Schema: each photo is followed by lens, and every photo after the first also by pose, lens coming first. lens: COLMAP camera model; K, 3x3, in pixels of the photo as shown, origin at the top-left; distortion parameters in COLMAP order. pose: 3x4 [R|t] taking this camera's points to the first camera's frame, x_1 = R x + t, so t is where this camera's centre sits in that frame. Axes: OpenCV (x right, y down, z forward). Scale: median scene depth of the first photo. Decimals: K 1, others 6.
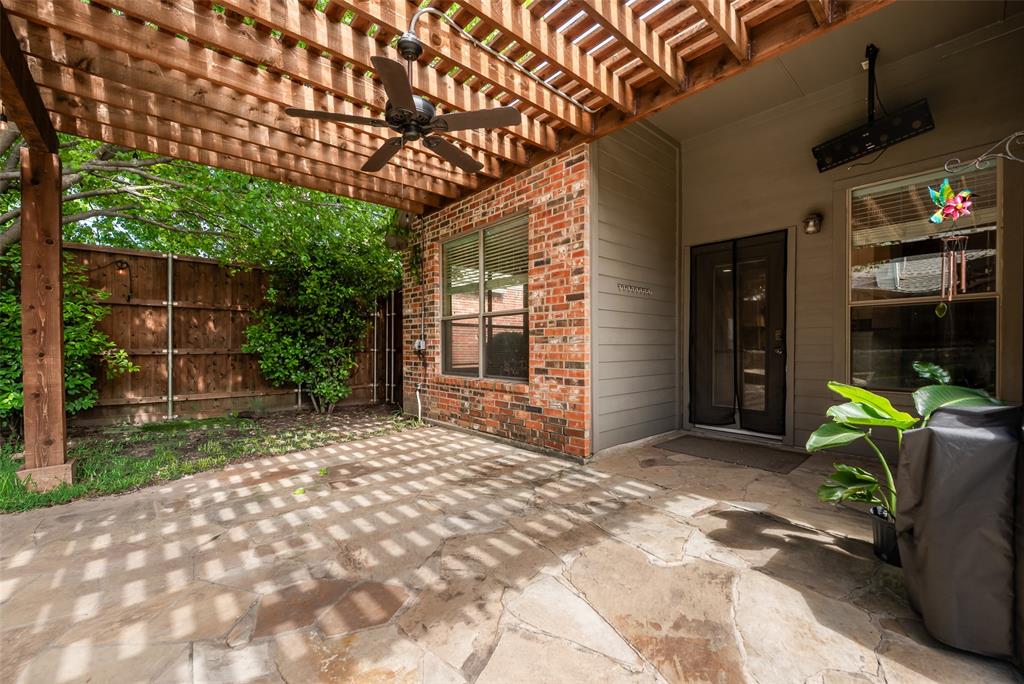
lens RADIAL K [[411.3, 0, 509.6], [0, 411.3, 351.9], [0, 0, 1]] dist [0.000856, -0.000121]
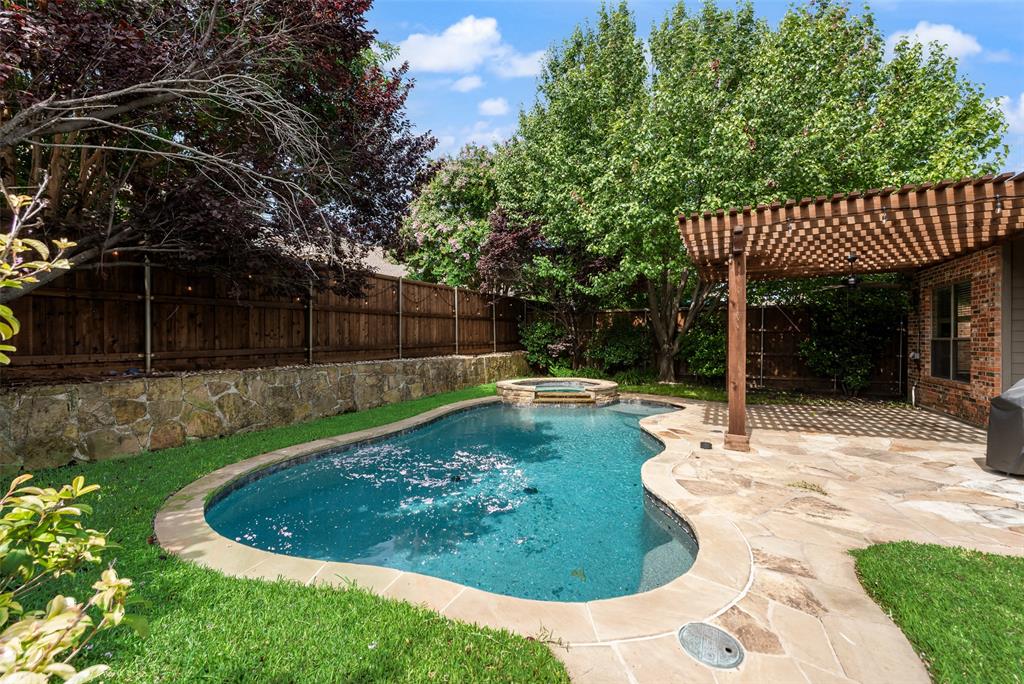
lens RADIAL K [[421.6, 0, 506.2], [0, 421.6, 340.6], [0, 0, 1]] dist [0.000621, 0.000300]
pose [[0.361383, 0.005608, -0.932401, 1.129416], [-0.016750, 0.999860, -0.000478, -0.078218], [0.932267, 0.015791, 0.361426, -1.595256]]
